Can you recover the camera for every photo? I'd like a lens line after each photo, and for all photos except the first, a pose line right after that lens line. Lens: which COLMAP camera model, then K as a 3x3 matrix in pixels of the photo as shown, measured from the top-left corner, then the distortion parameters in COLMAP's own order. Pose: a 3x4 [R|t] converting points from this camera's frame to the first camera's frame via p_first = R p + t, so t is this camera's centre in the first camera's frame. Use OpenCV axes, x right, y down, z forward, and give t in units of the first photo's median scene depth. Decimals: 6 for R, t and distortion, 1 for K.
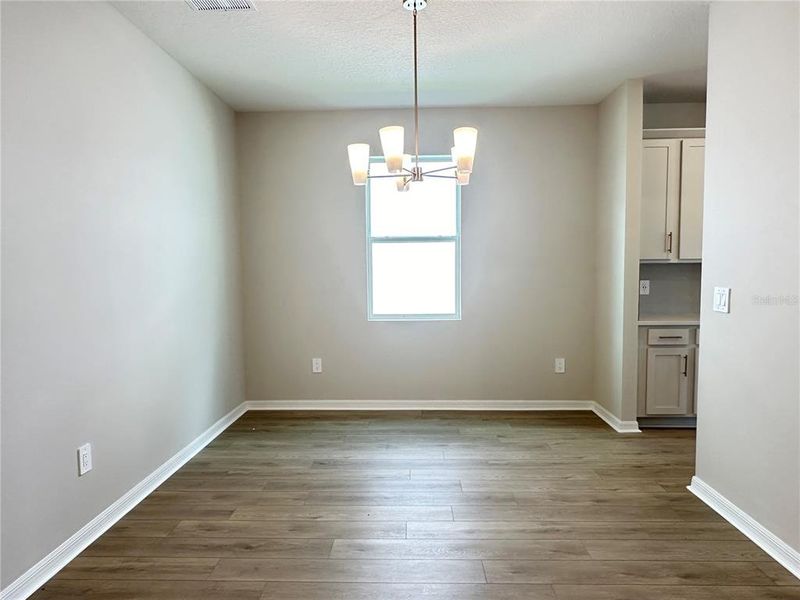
lens RADIAL K [[518.9, 0, 400.5], [0, 518.9, 306.0], [0, 0, 1]] dist [-0.002024, -0.000455]
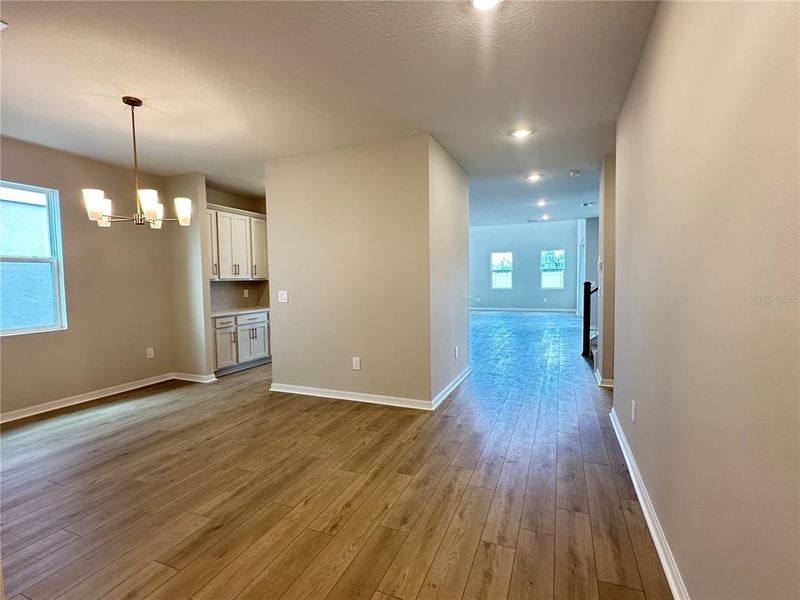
lens RADIAL K [[385.3, 0, 400.0], [0, 385.3, 300.0], [0, 0, 1]] dist [0.047406, 0.000163]
pose [[0.364056, -0.049174, 0.930078, -0.498143], [0.084266, 0.996249, 0.019689, 0.008031], [-0.927557, 0.071207, 0.366835, -0.047375]]
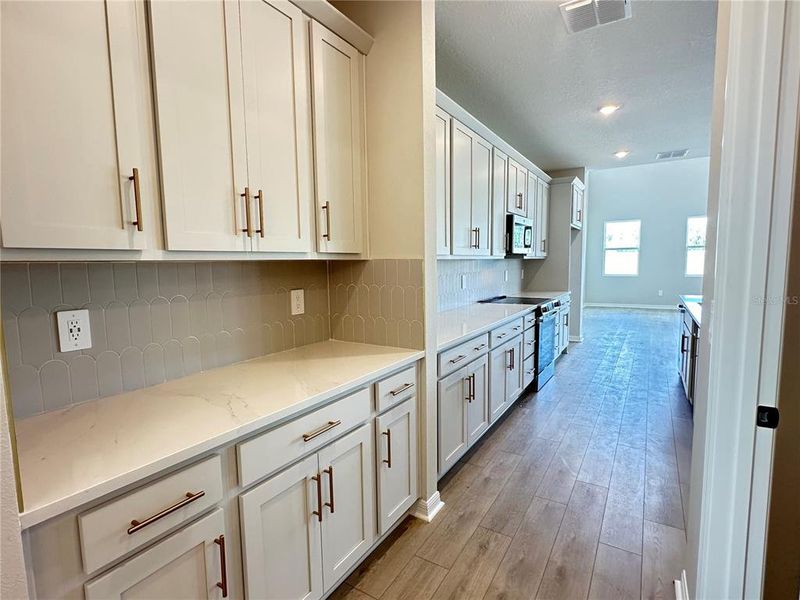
lens RADIAL K [[415.9, 0, 399.0], [0, 415.9, 301.7], [0, 0, 1]] dist [-0.000510, -0.000138]
pose [[0.525037, -0.085223, 0.846802, 0.394705], [0.075659, 0.995708, 0.053299, -0.060888], [-0.847710, 0.036084, 0.529231, 0.750649]]
